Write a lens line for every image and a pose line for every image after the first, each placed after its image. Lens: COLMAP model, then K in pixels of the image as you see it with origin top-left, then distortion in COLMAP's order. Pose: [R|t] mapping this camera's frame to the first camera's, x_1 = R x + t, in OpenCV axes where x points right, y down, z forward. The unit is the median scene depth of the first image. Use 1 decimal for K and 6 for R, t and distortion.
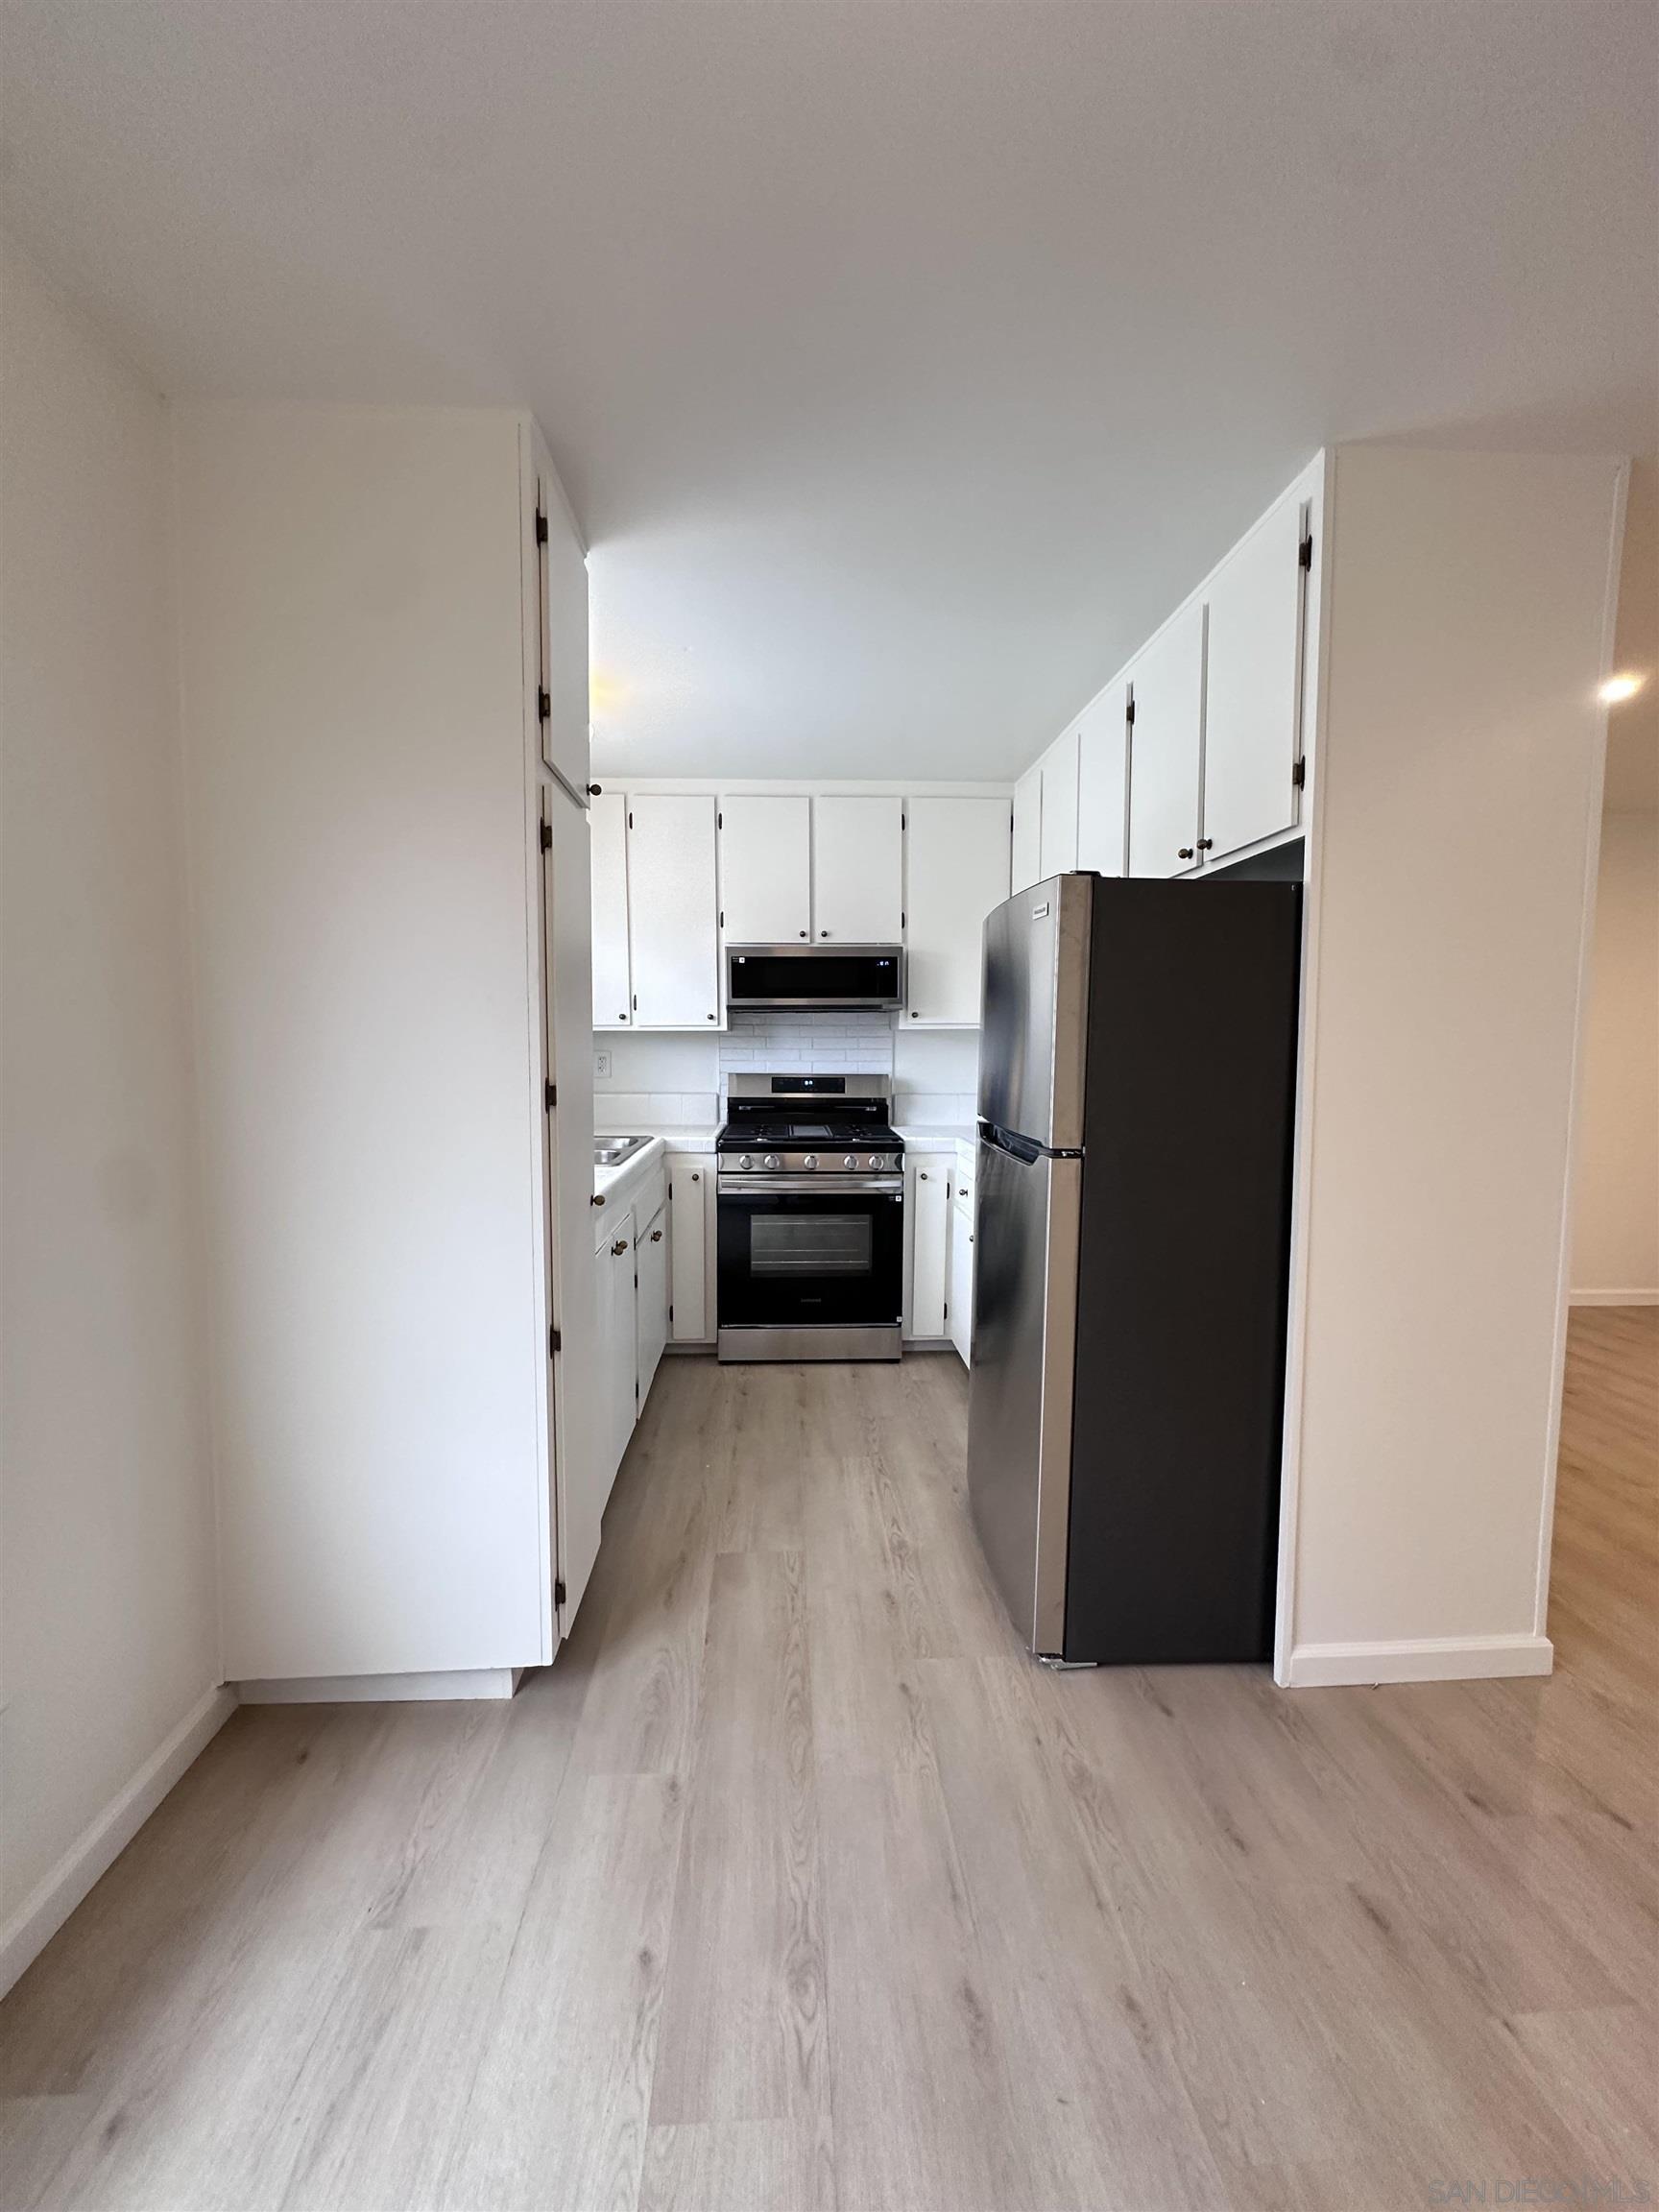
lens RADIAL K [[886.8, 0, 841.4], [0, 886.8, 1110.0], [0, 0, 1]] dist [0.000418, -0.000166]
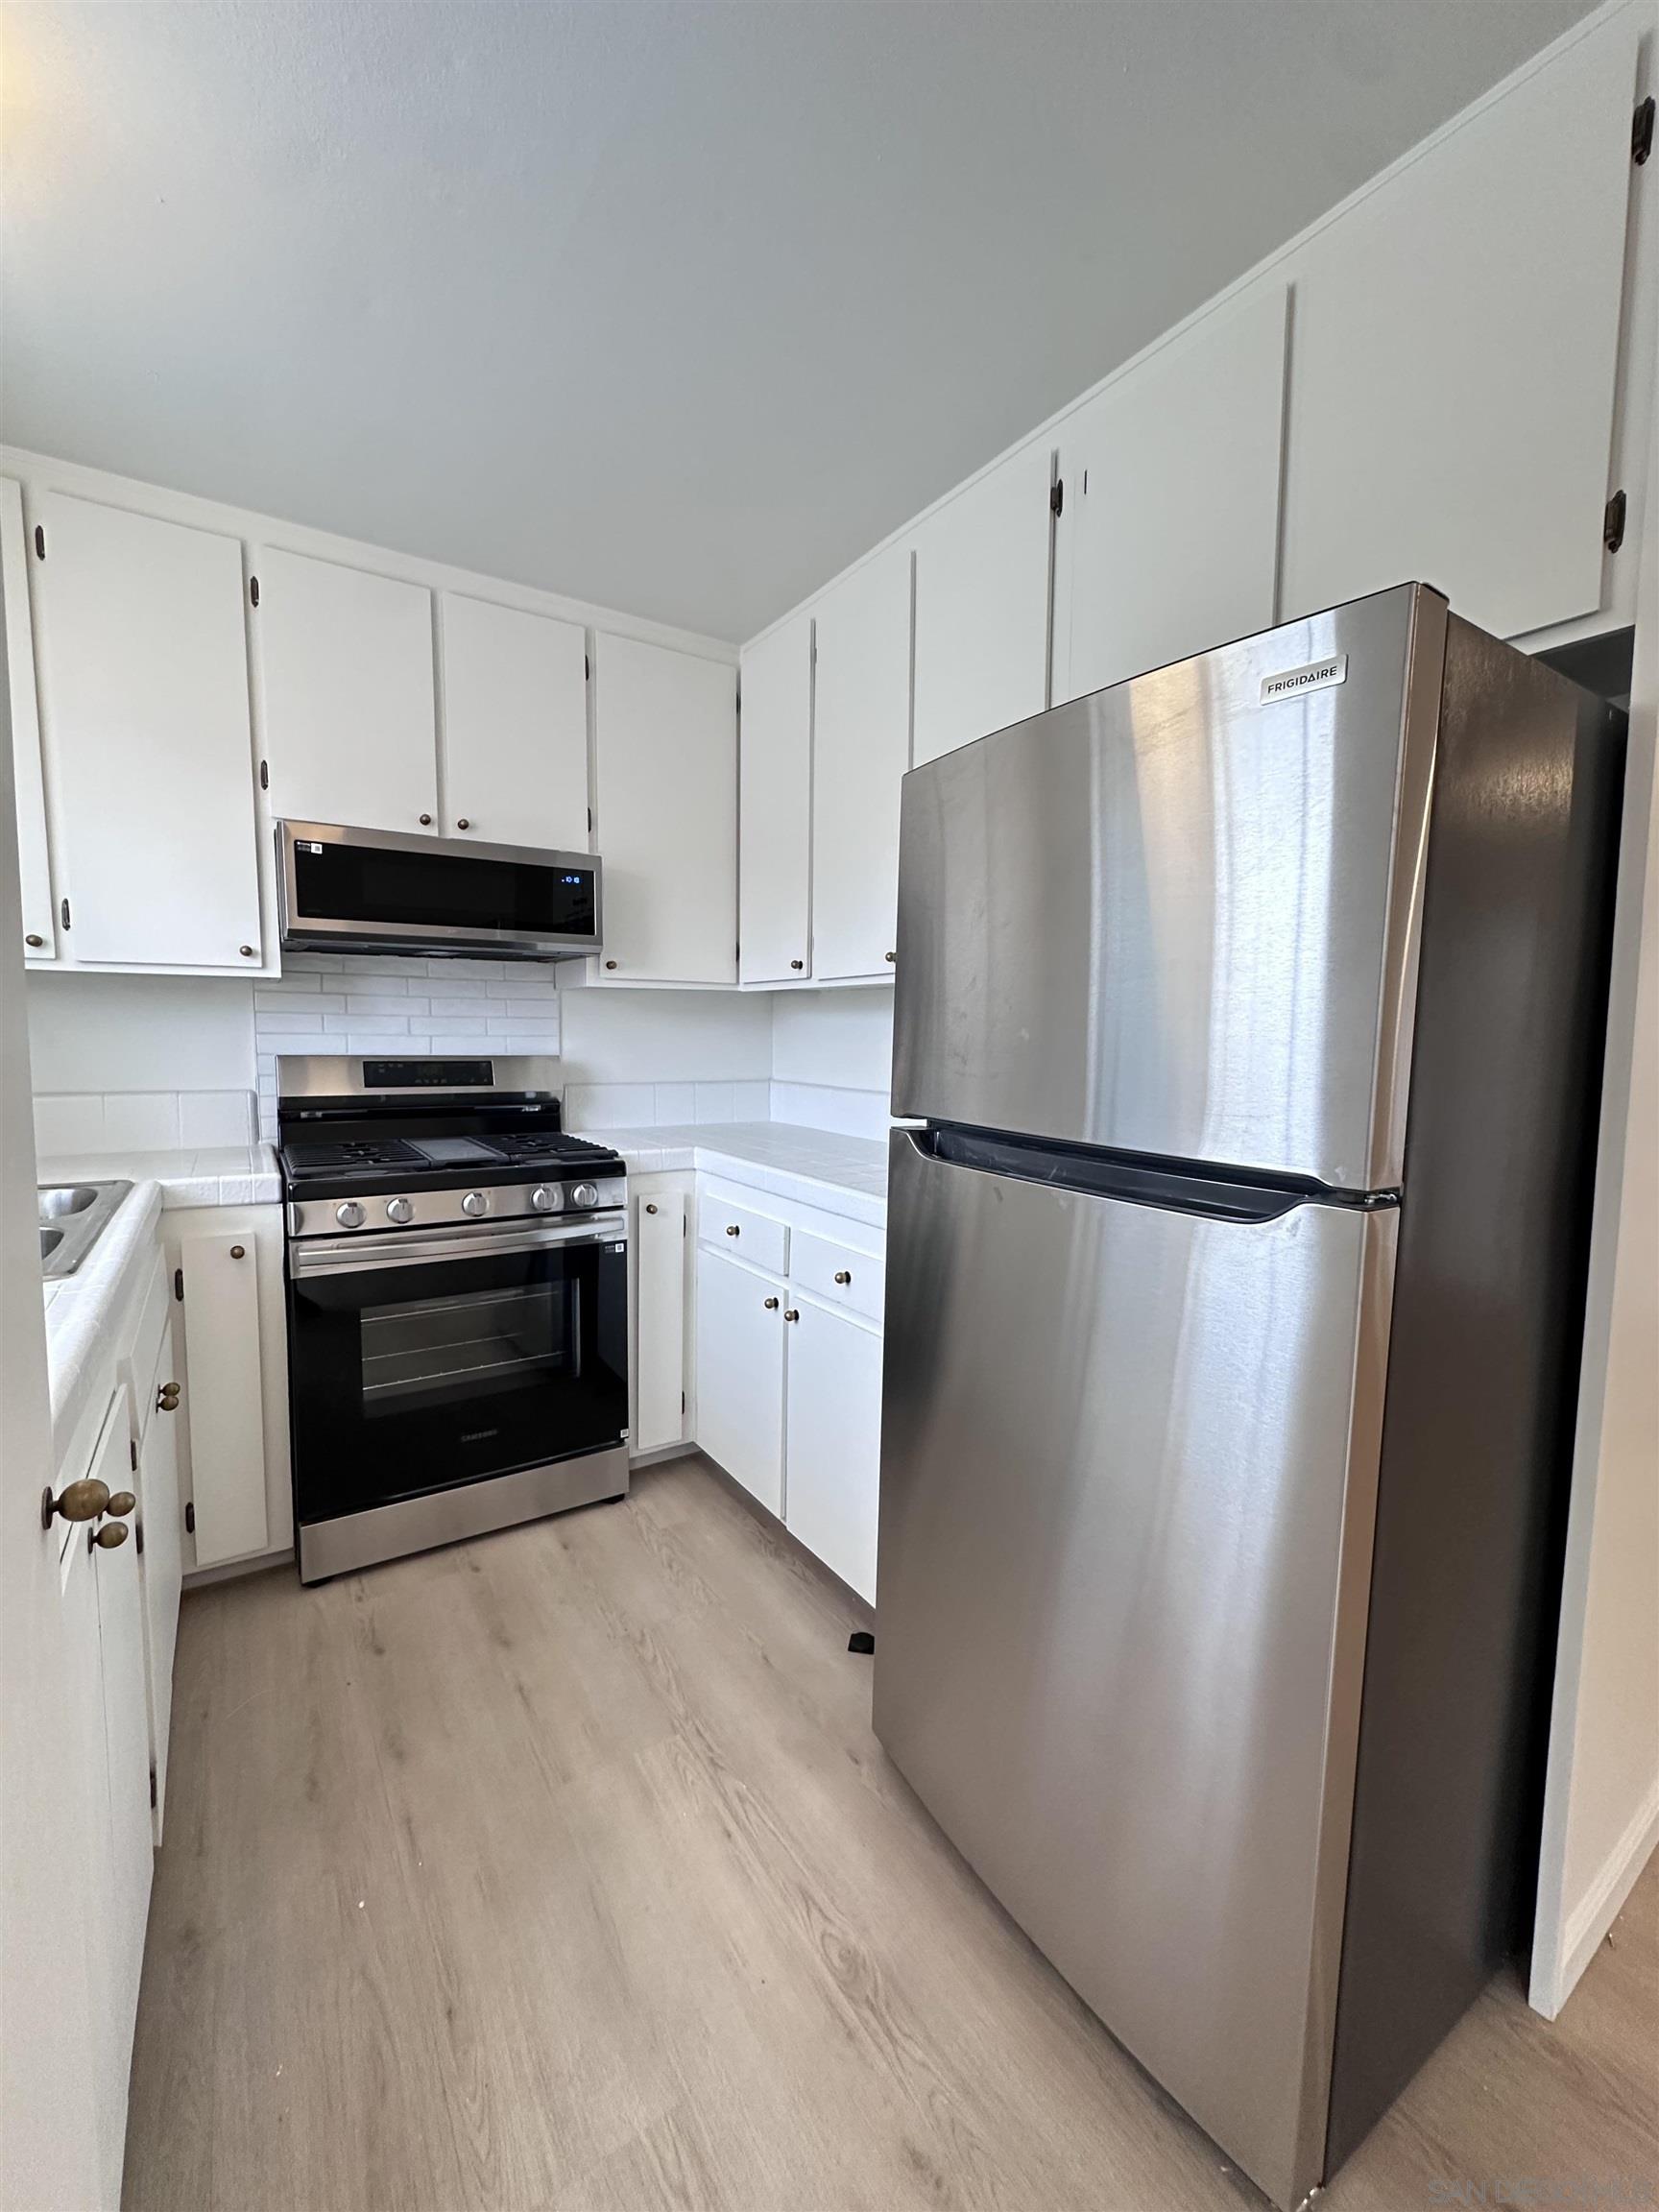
lens RADIAL K [[892.8, 0, 842.6], [0, 892.8, 1107.4], [0, 0, 1]] dist [-0.002710, 0.000557]
pose [[0.865822, -0.035956, 0.499059, -0.112782], [0.030476, 0.999352, 0.019128, -0.008670], [-0.499424, -0.001352, 0.866357, 0.358705]]
